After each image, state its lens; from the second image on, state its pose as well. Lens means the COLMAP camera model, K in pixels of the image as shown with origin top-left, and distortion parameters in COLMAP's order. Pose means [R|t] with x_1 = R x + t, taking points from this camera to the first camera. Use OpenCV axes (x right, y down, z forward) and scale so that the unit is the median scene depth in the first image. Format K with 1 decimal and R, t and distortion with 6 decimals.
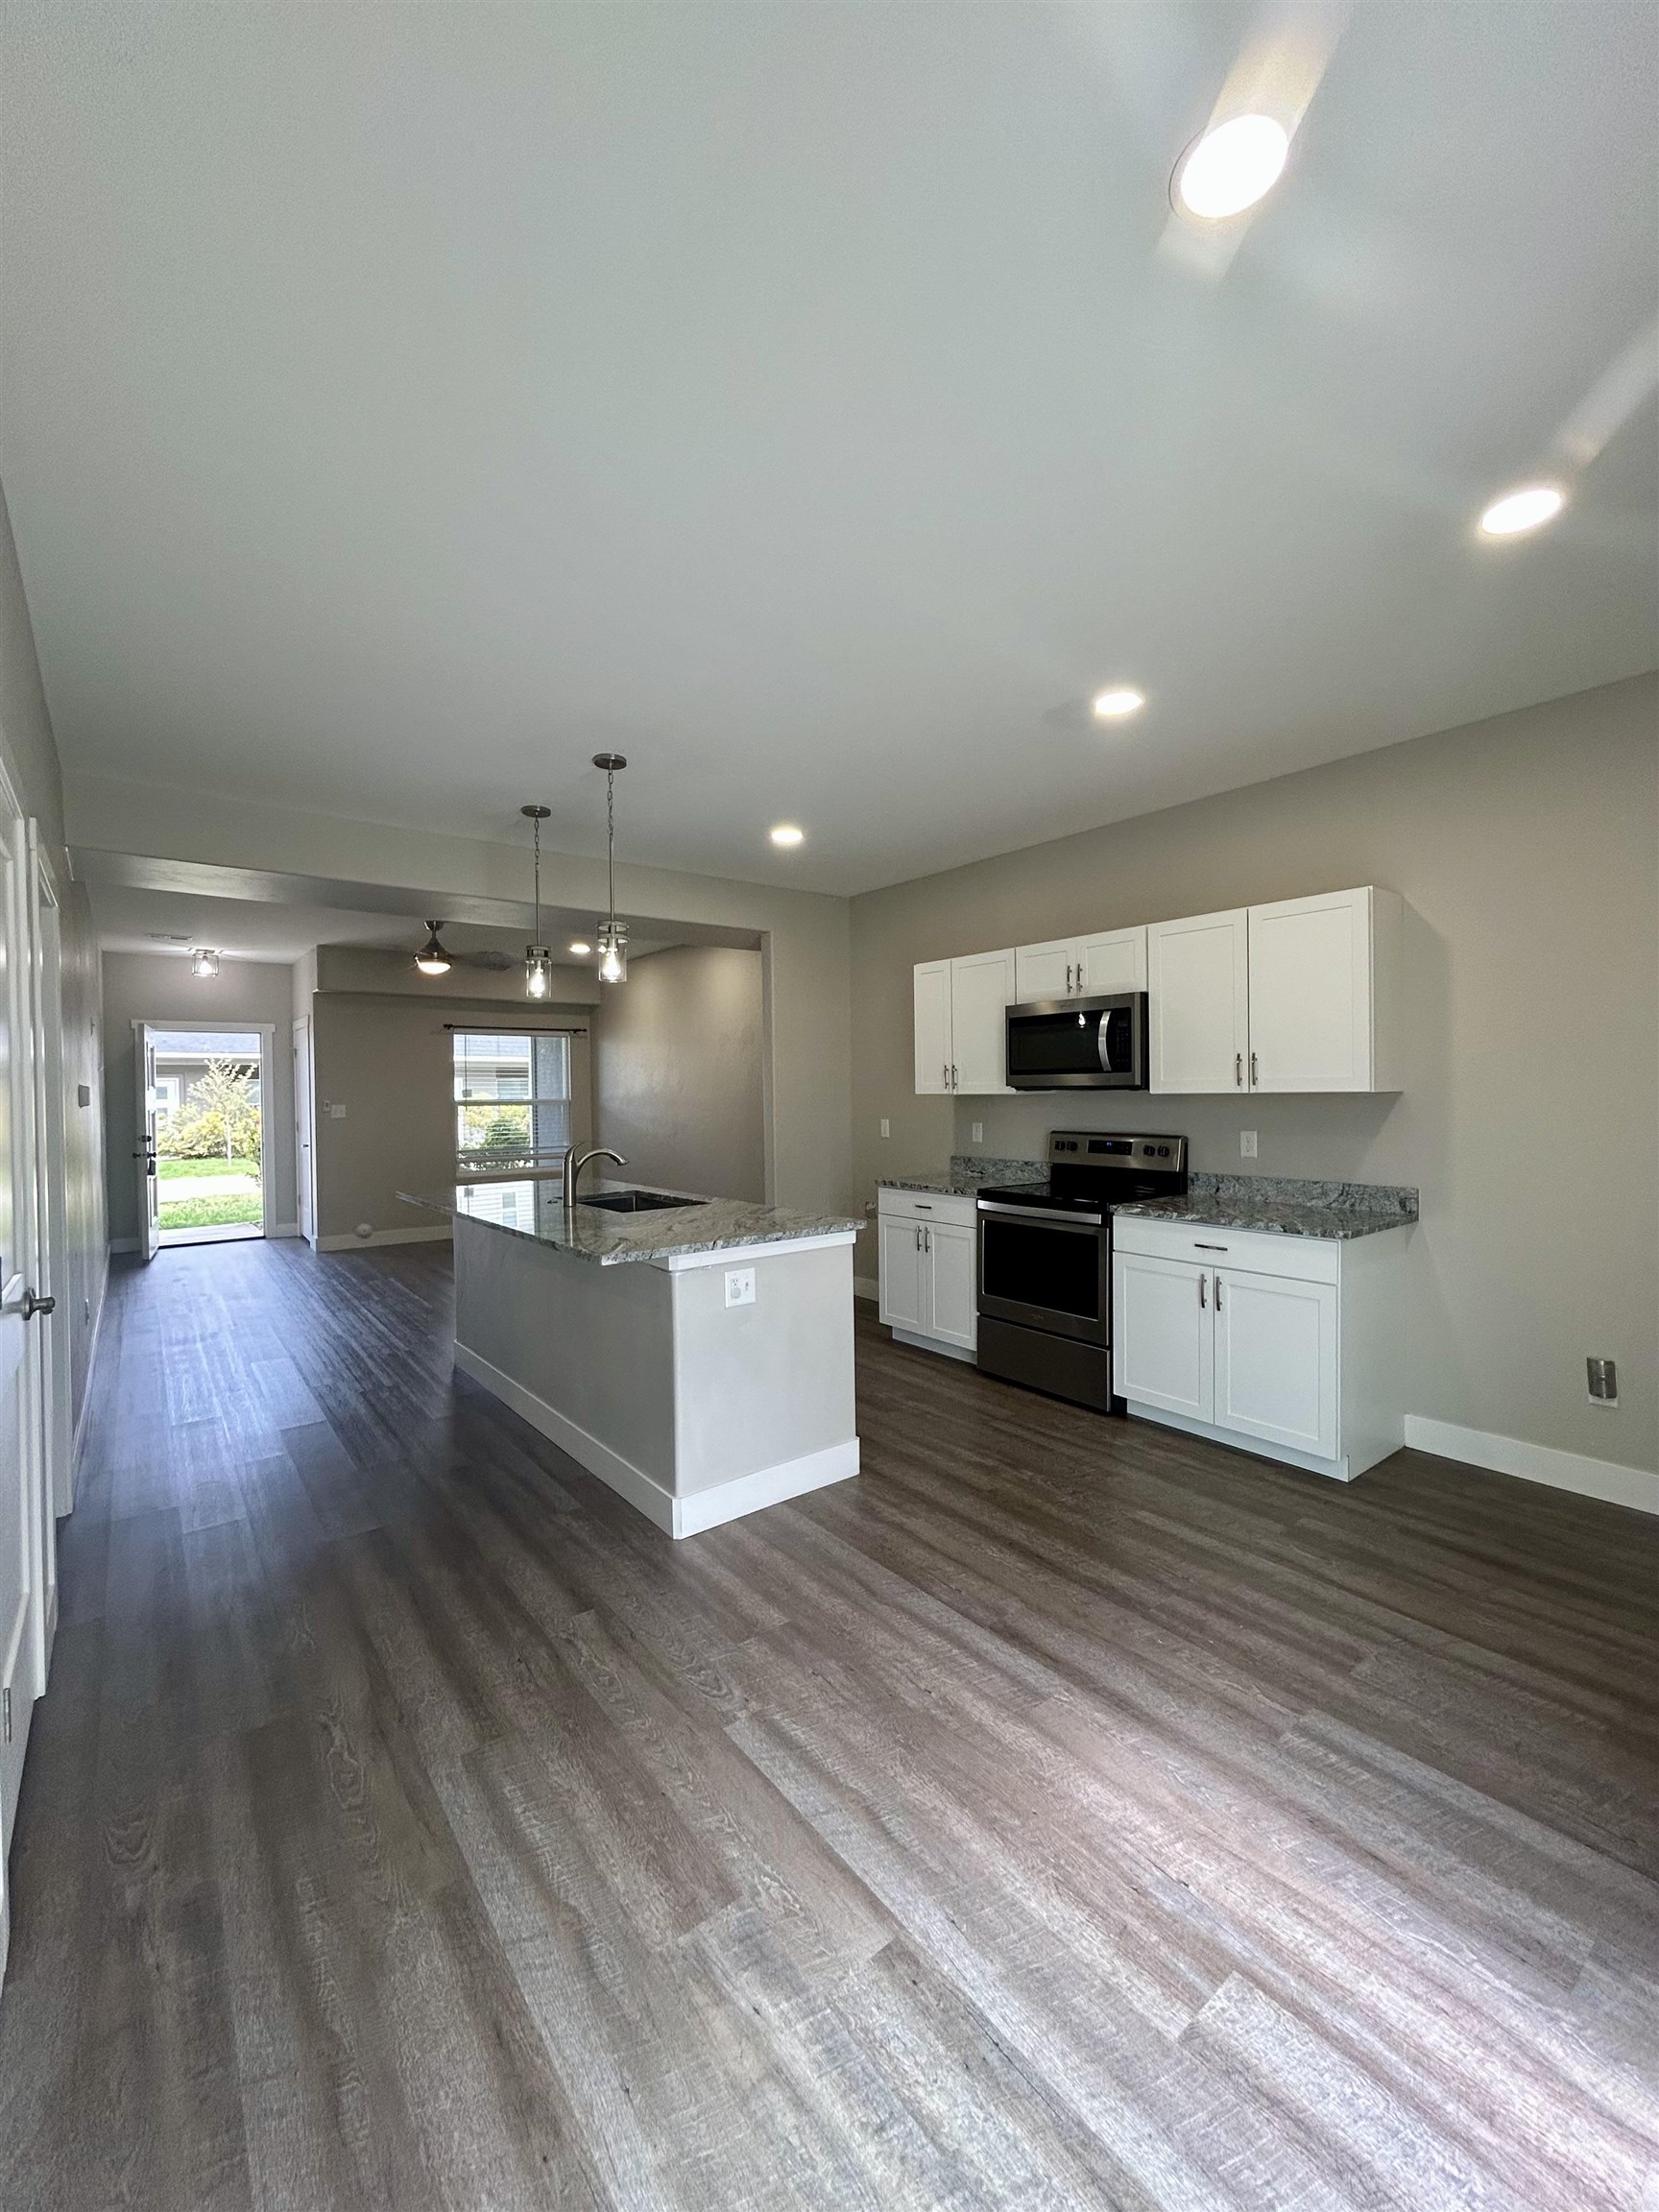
lens RADIAL K [[890.7, 0, 829.5], [0, 890.7, 1106.0], [0, 0, 1]] dist [-0.000654, -0.000728]
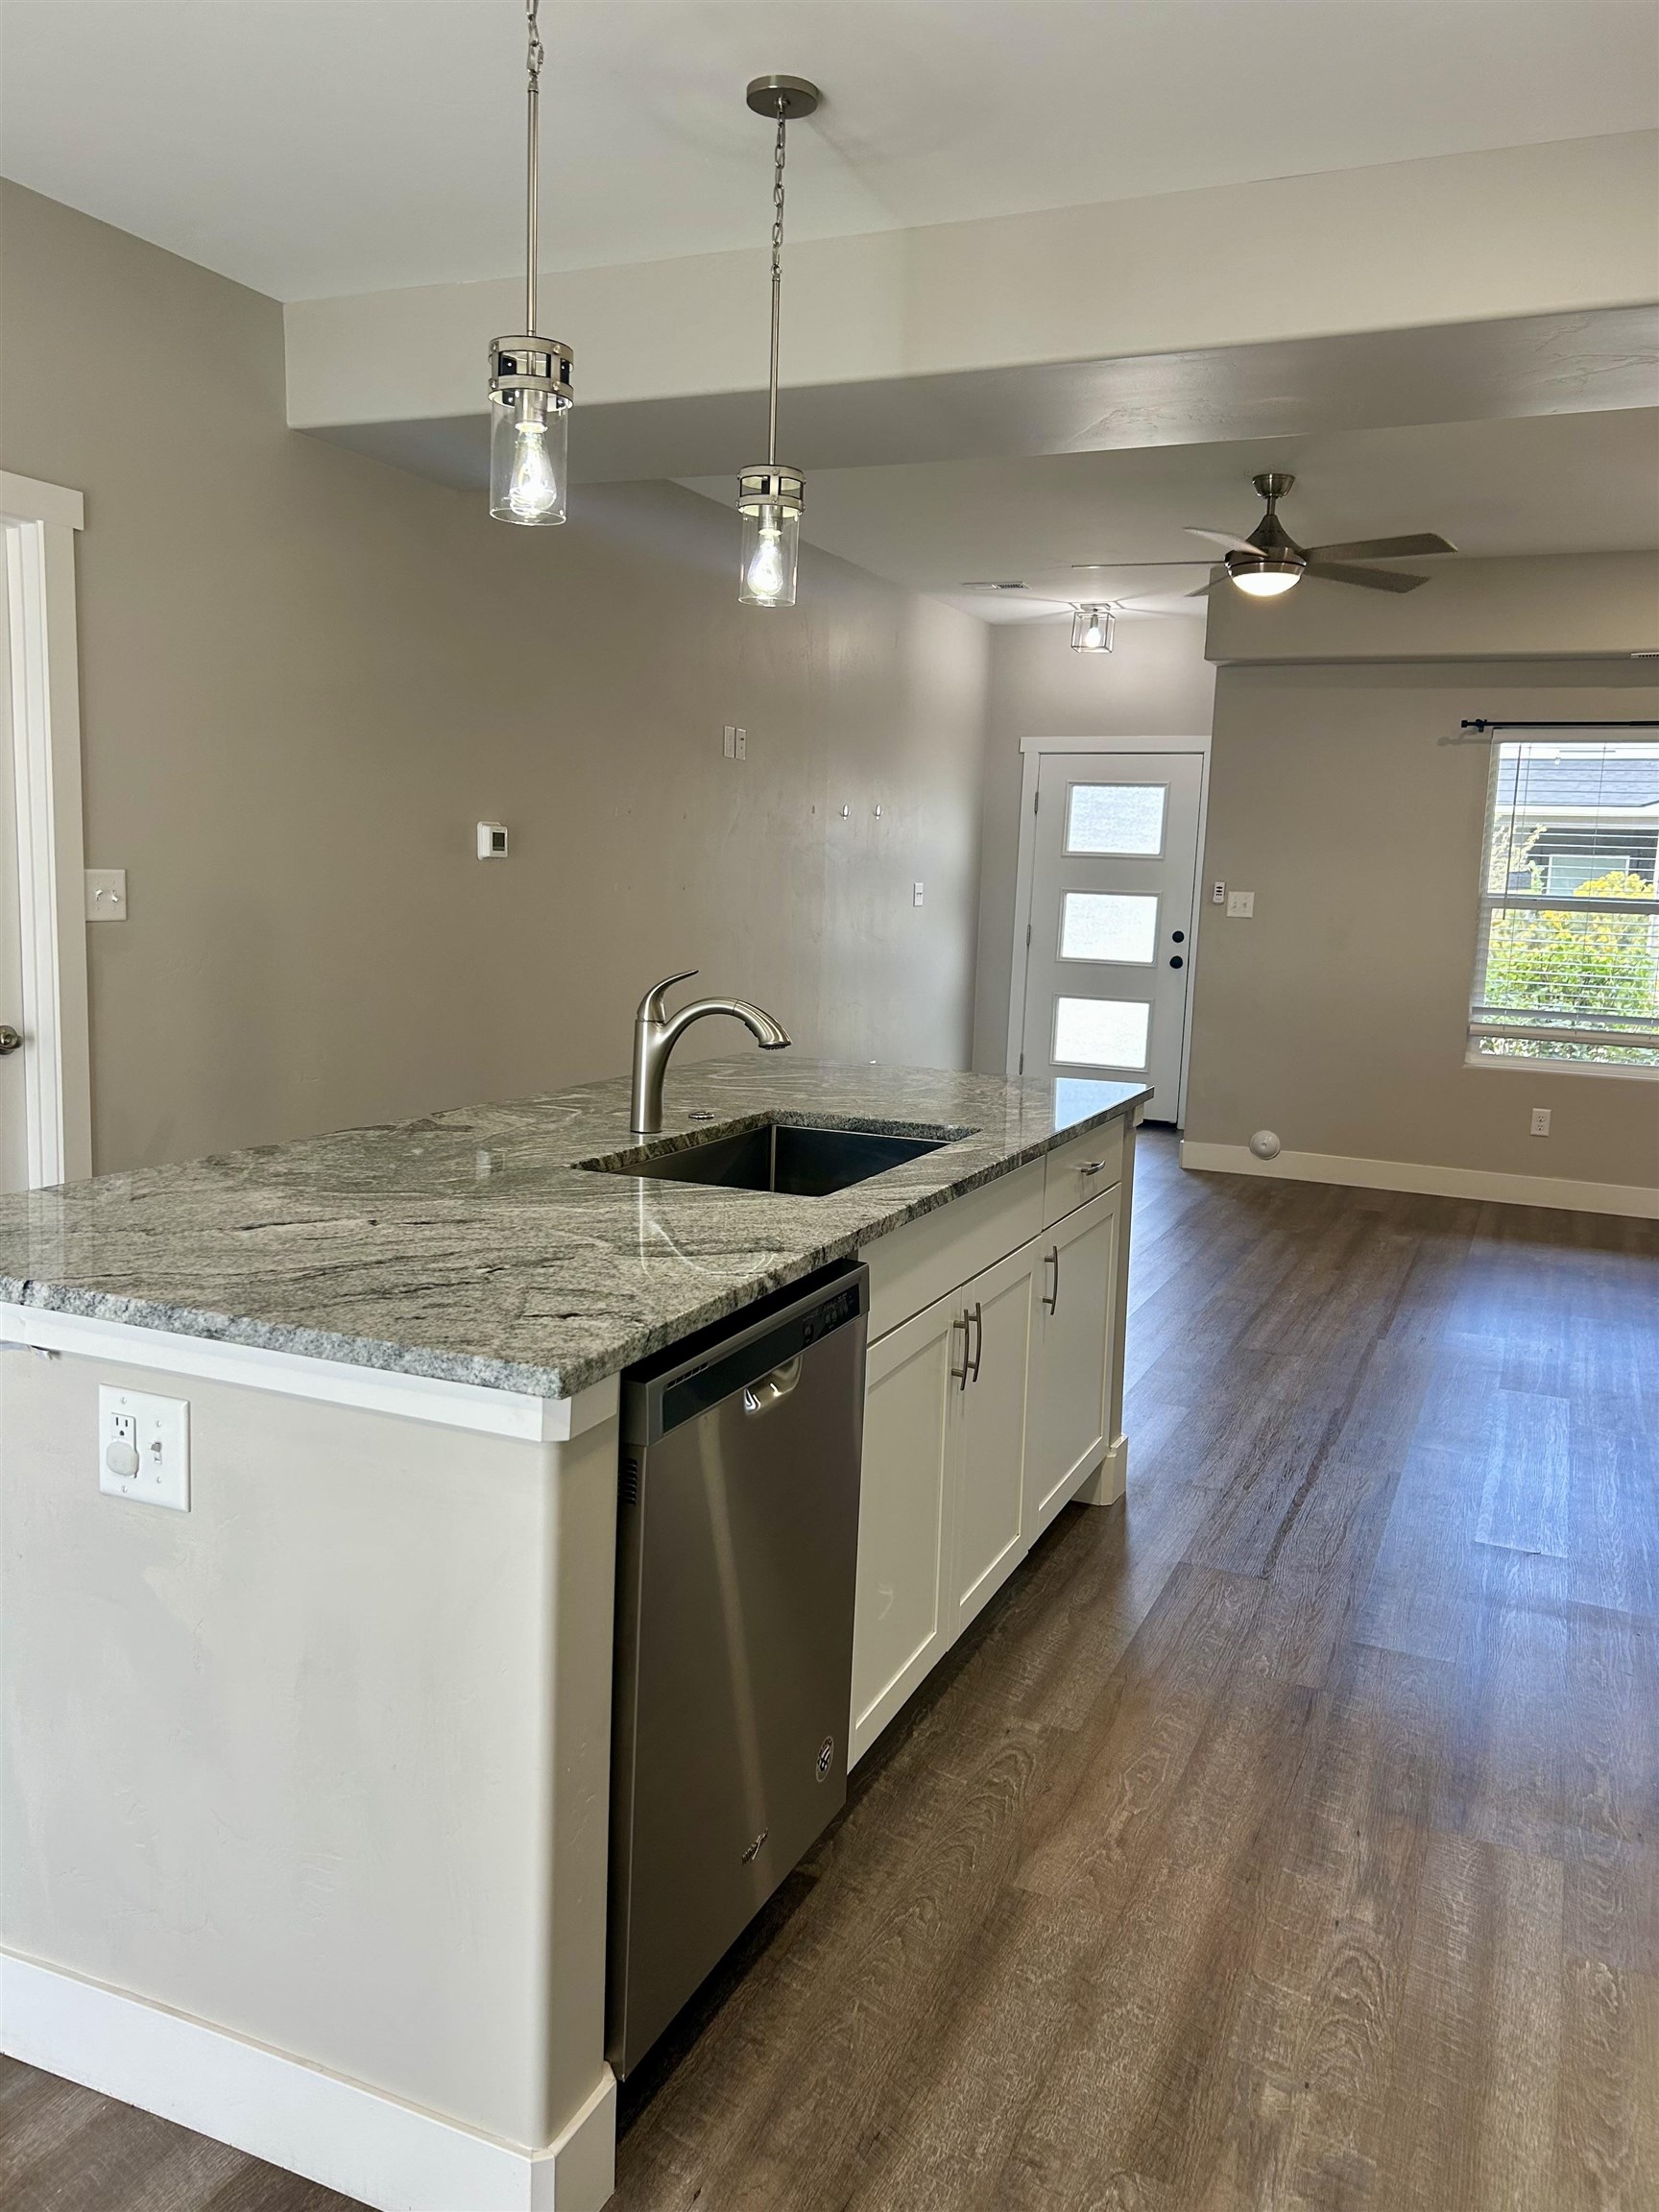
lens RADIAL K [[1659.8, 0, 829.5], [0, 1659.8, 1106.0], [0, 0, 1]] dist [0.033475, 0.042113]
pose [[0.467666, 0.152912, -0.870578, 0.663555], [-0.053934, 0.988024, 0.144568, -0.019677], [0.882258, -0.020656, 0.470312, 1.212116]]
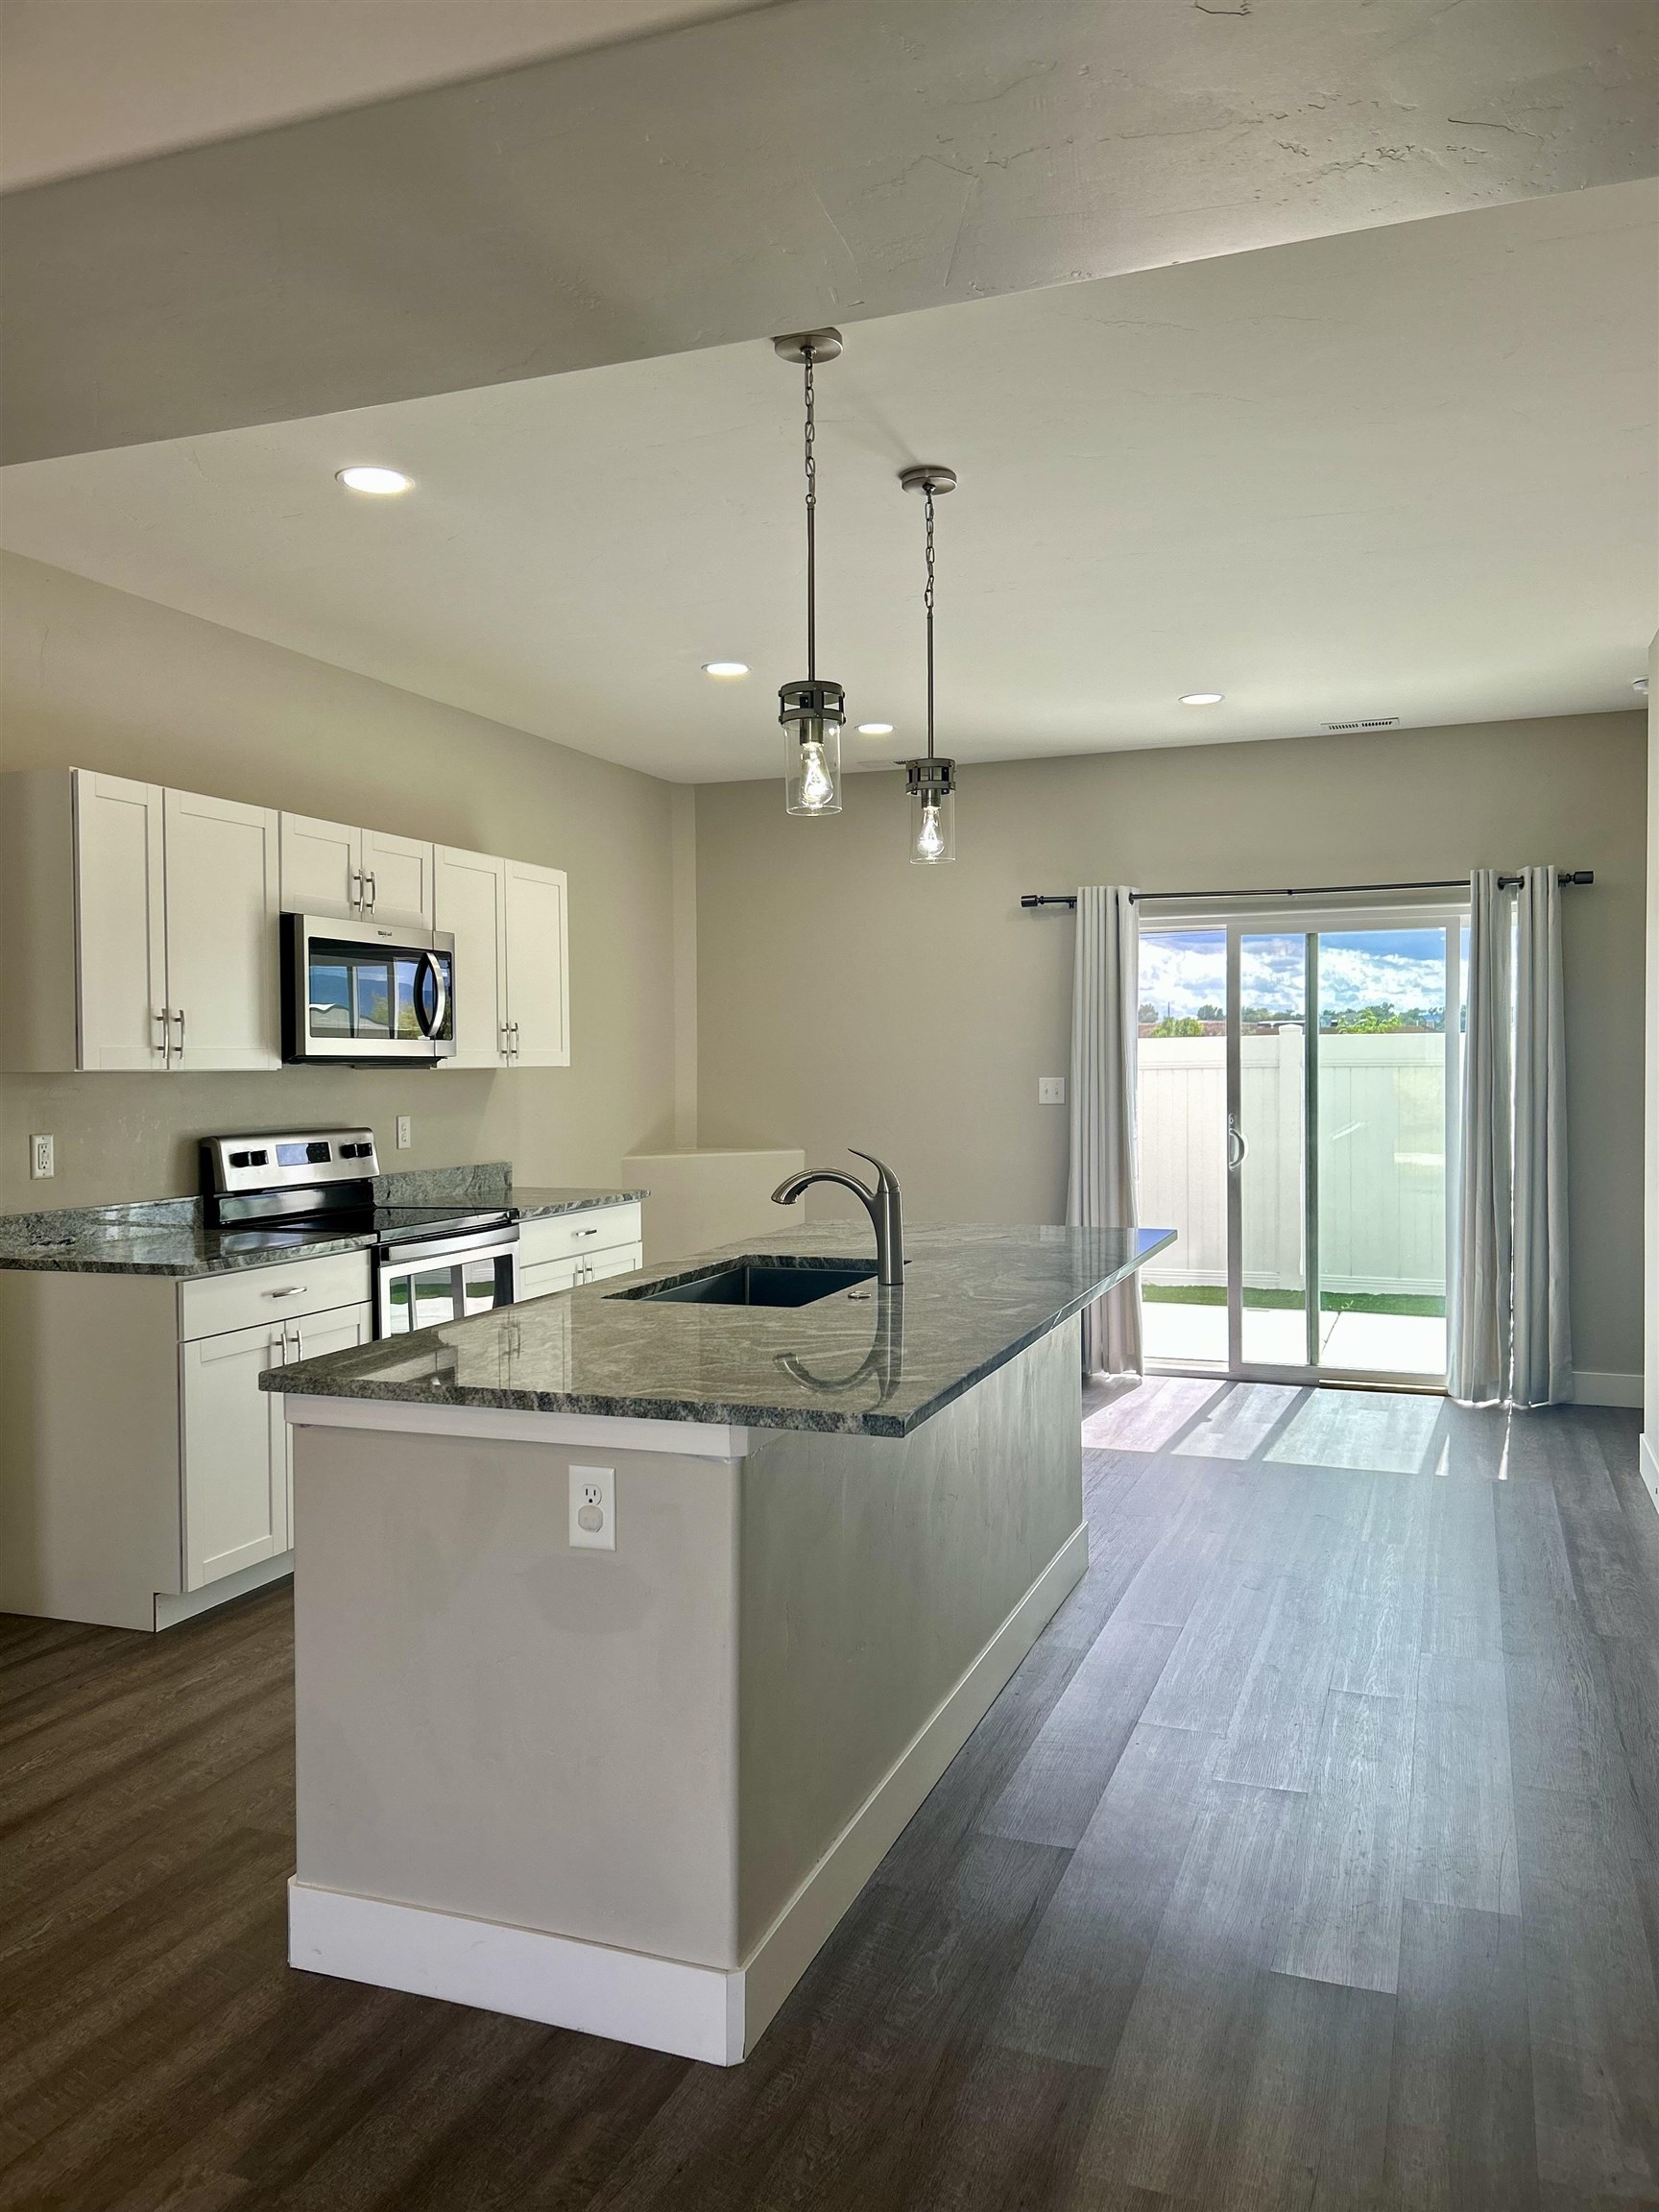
lens RADIAL K [[1648.6, 0, 829.5], [0, 1648.6, 1106.0], [0, 0, 1]] dist [0.069513, -0.071110]
pose [[-0.511180, -0.006904, 0.859446, -1.737033], [0.029078, 0.999256, 0.025322, -0.012781], [-0.858982, 0.037935, -0.510599, 2.468728]]
